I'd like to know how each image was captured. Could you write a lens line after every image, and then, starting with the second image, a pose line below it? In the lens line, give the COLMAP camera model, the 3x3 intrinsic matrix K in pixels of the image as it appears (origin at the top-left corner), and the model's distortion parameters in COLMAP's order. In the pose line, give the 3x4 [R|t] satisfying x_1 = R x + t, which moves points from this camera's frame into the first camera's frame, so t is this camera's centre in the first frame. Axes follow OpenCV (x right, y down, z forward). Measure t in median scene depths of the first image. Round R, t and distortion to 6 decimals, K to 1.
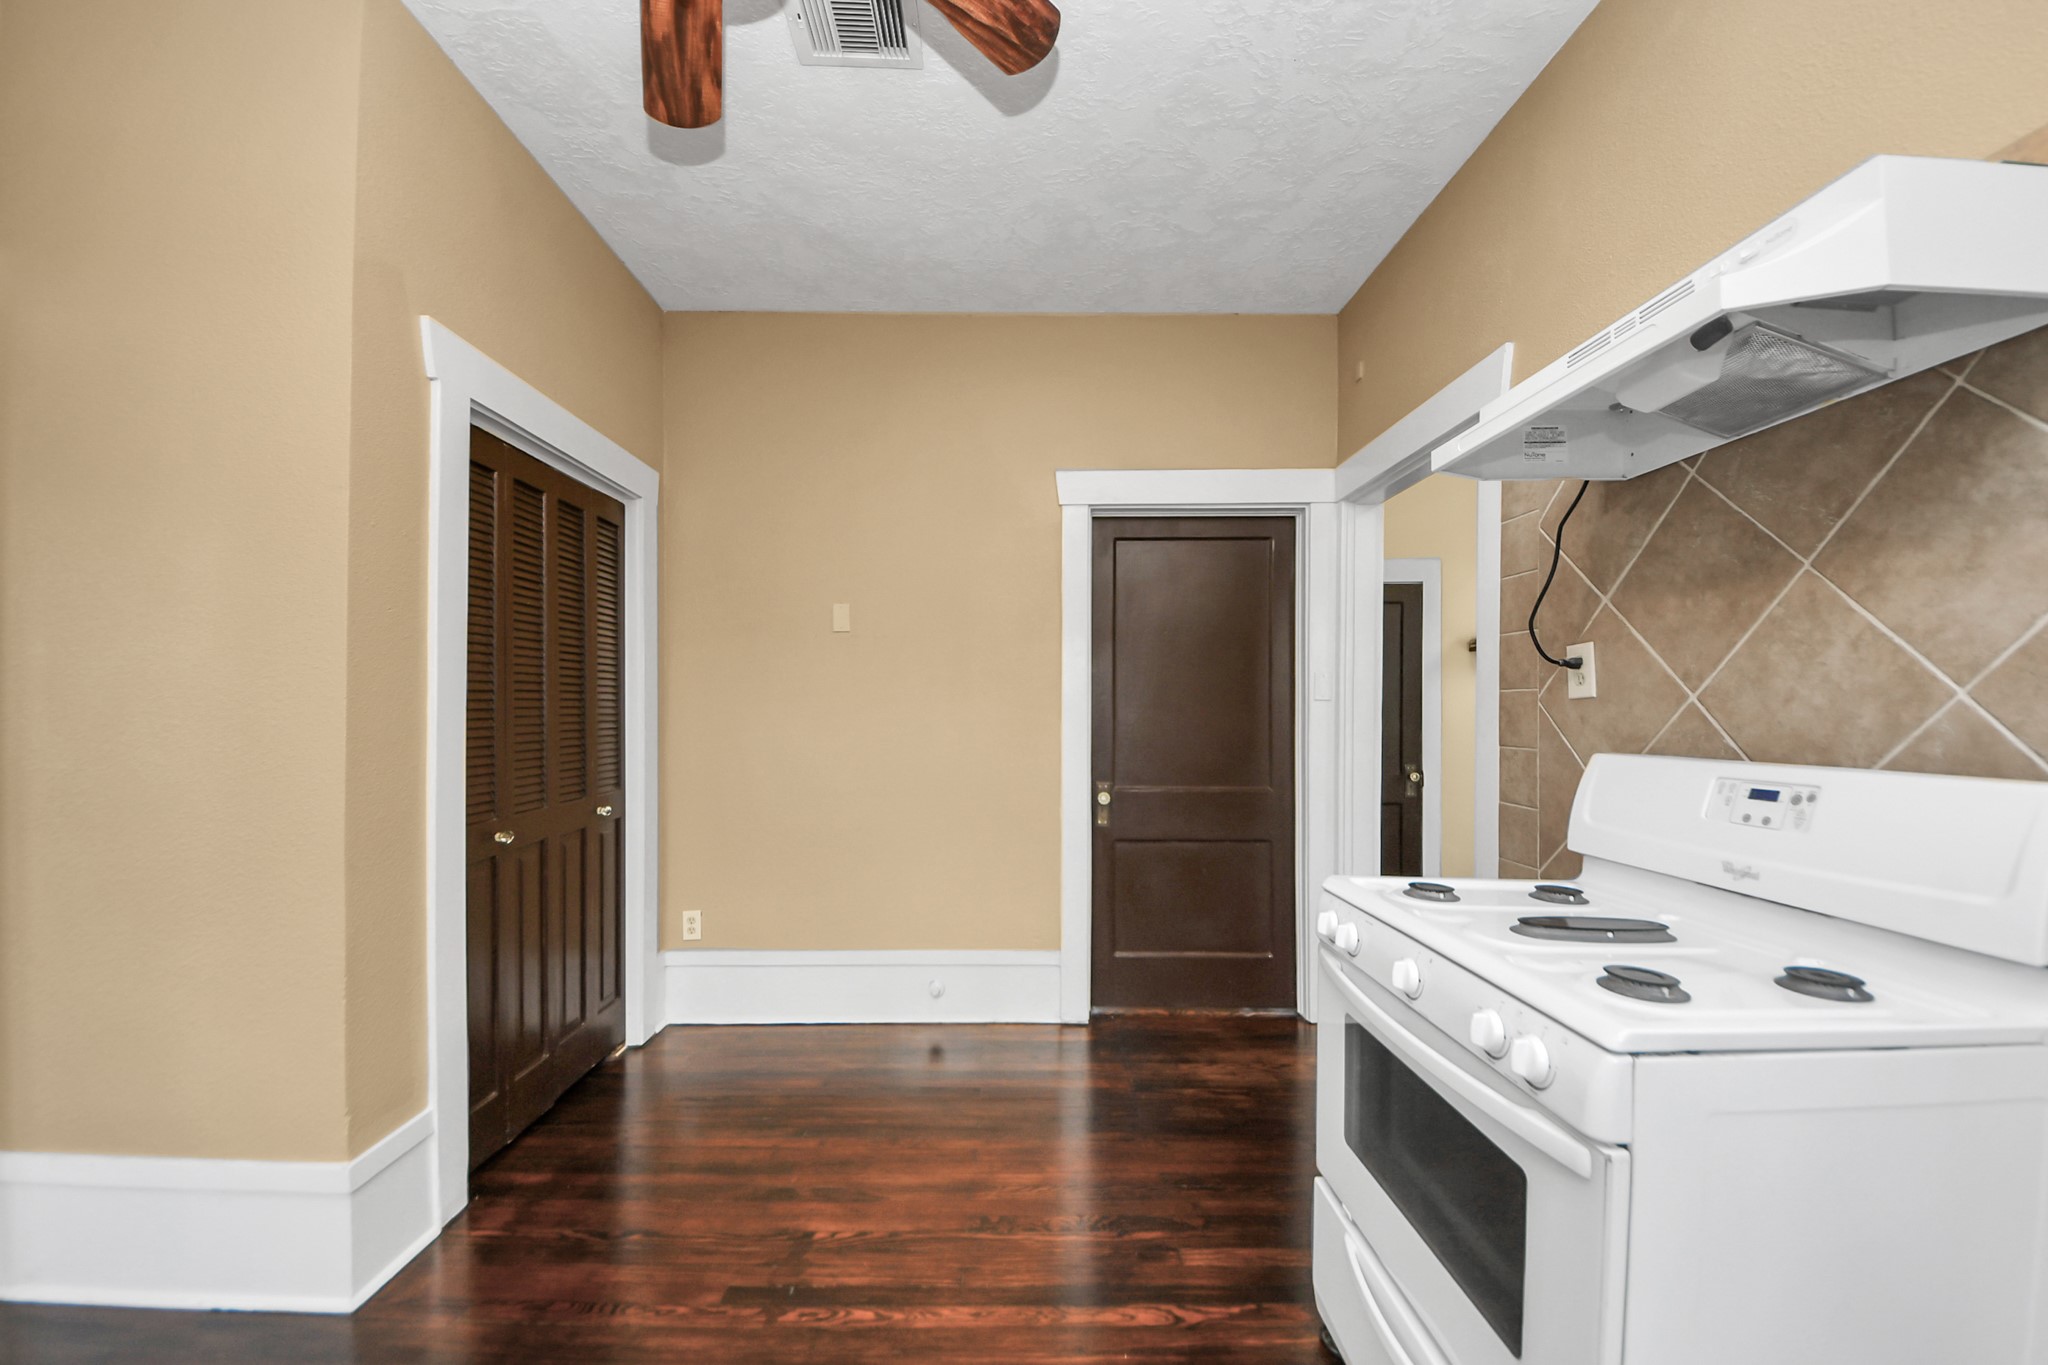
lens RADIAL K [[759.3, 0, 1036.4], [0, 759.3, 698.6], [0, 0, 1]] dist [0.013629, -0.001531]
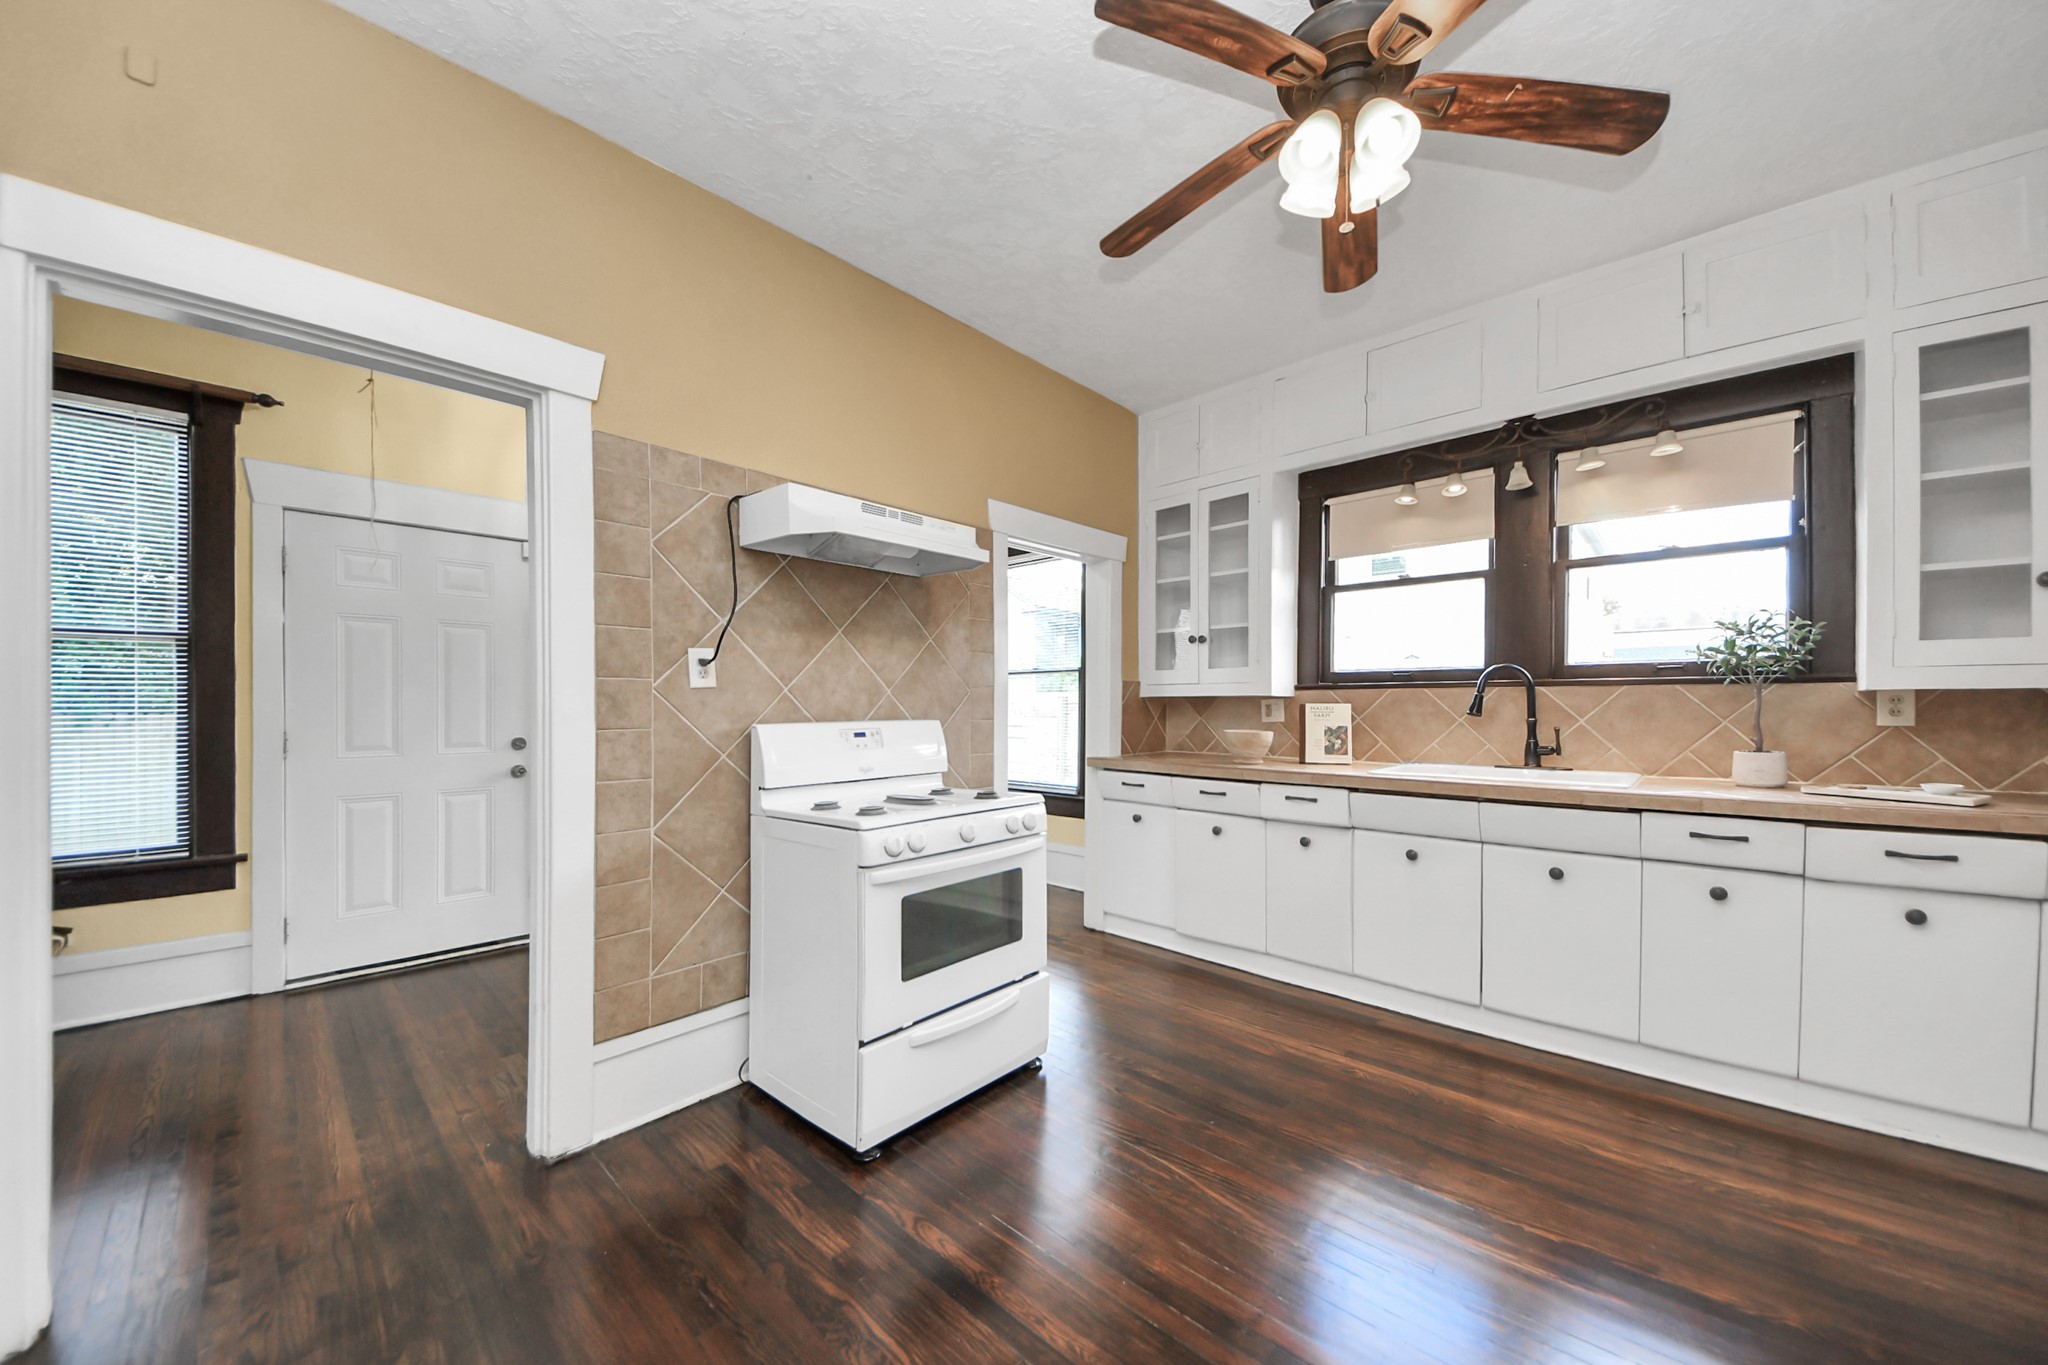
lens RADIAL K [[759.3, 0, 1094.5], [0, 759.3, 705.6], [0, 0, 1]] dist [0.013629, -0.001531]
pose [[-0.757081, 0.004998, 0.653302, -0.760467], [-0.002716, 0.999938, -0.010797, 0.047254], [-0.653315, -0.009949, -0.757020, 1.691077]]
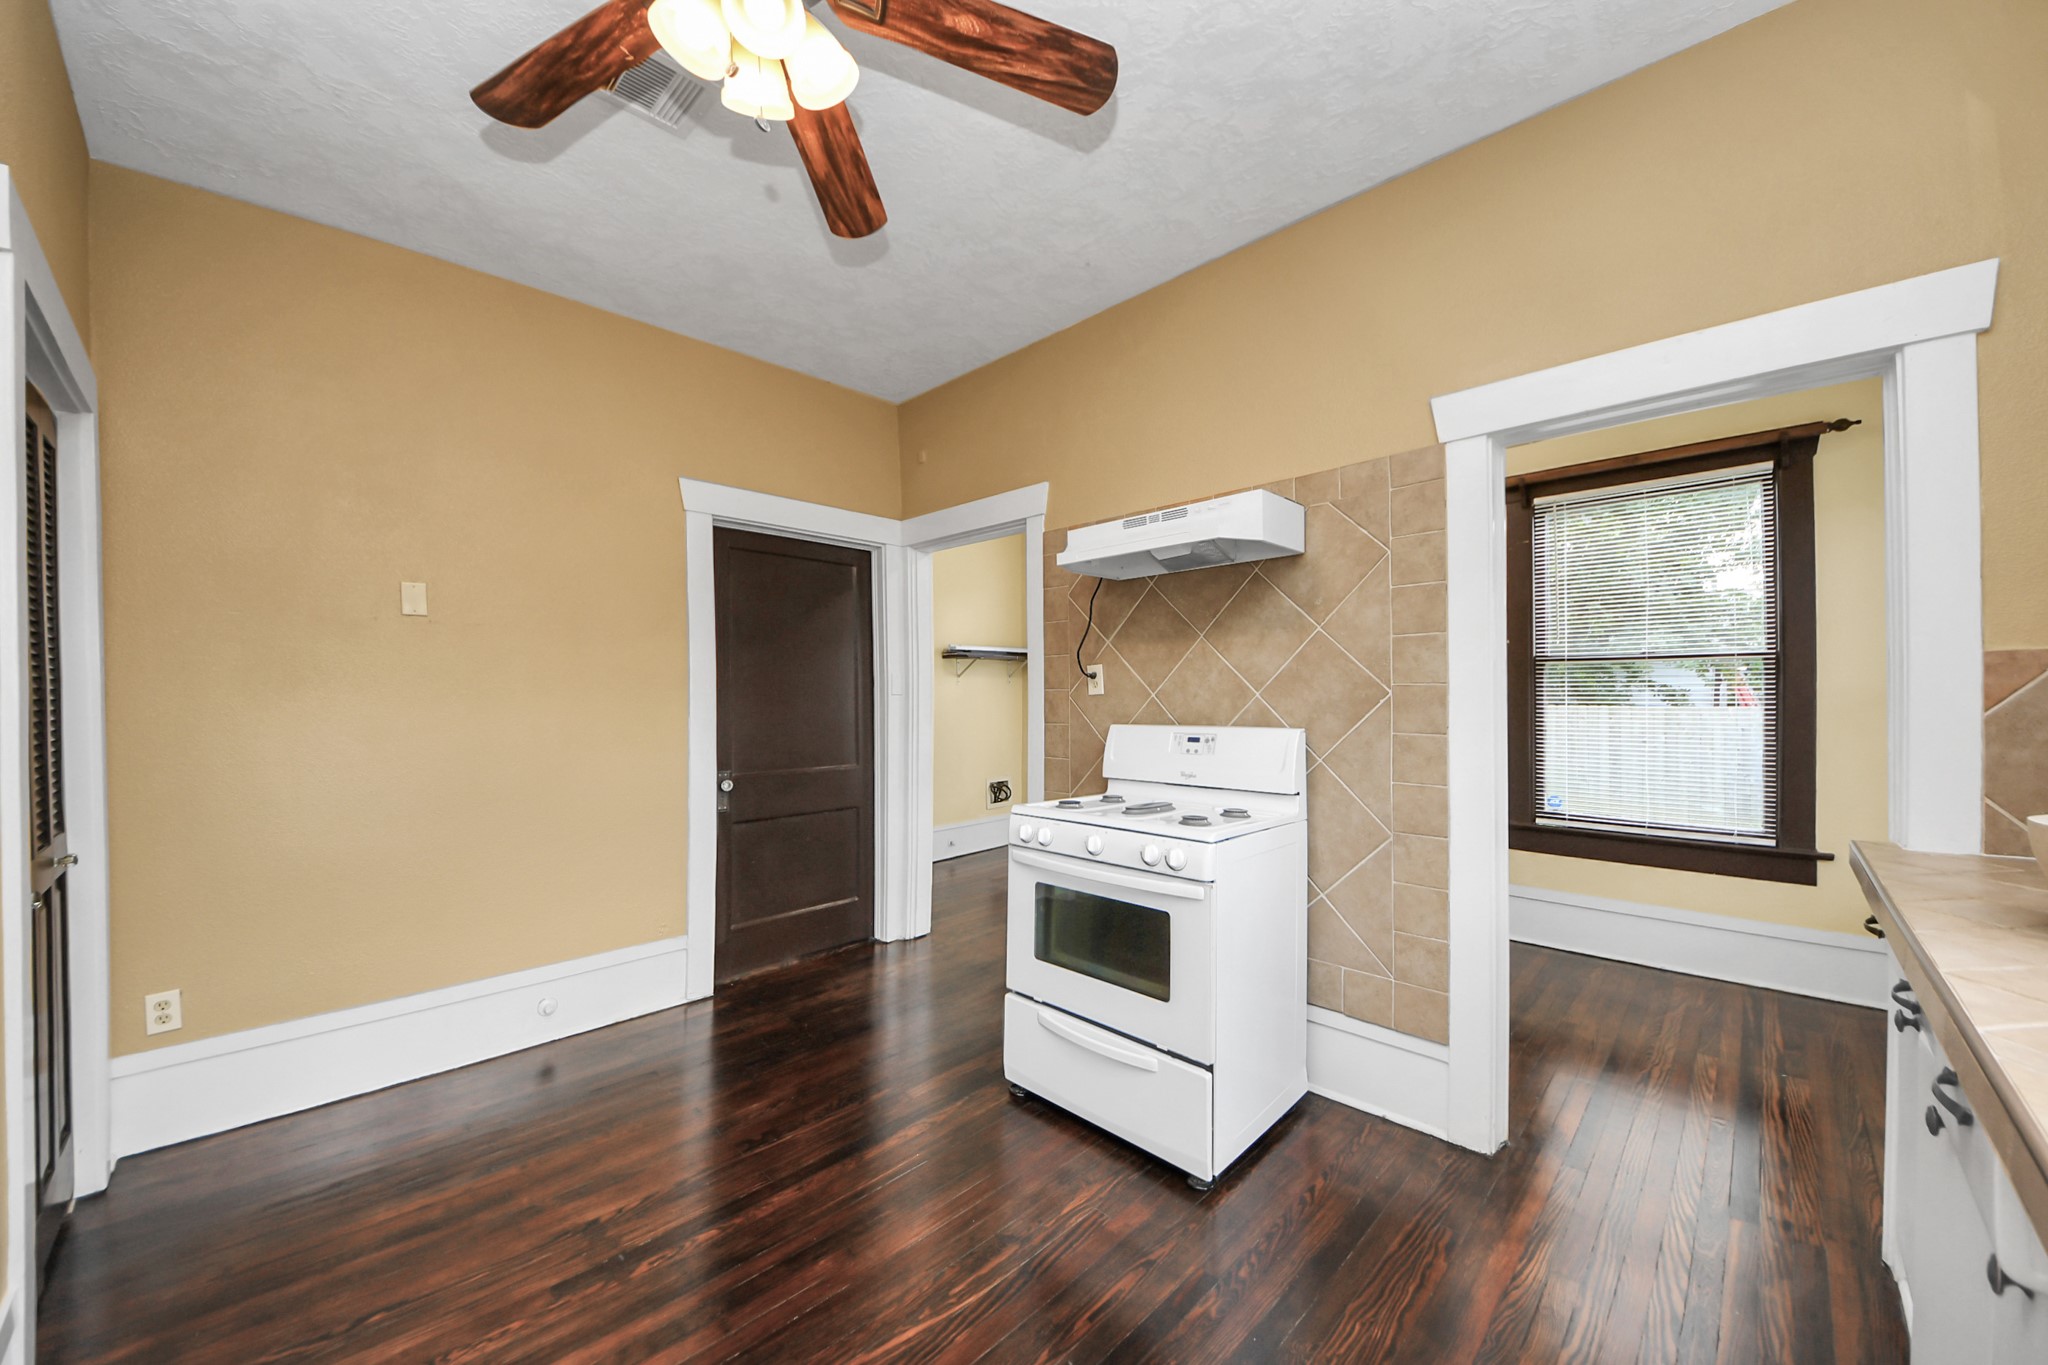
lens RADIAL K [[759.3, 0, 1018.0], [0, 759.3, 684.6], [0, 0, 1]] dist [0.013629, -0.001531]
pose [[0.713420, 0.009806, 0.700668, -0.707496], [-0.001475, 0.999921, -0.012492, -0.003376], [-0.700735, 0.007878, 0.713378, -0.148564]]
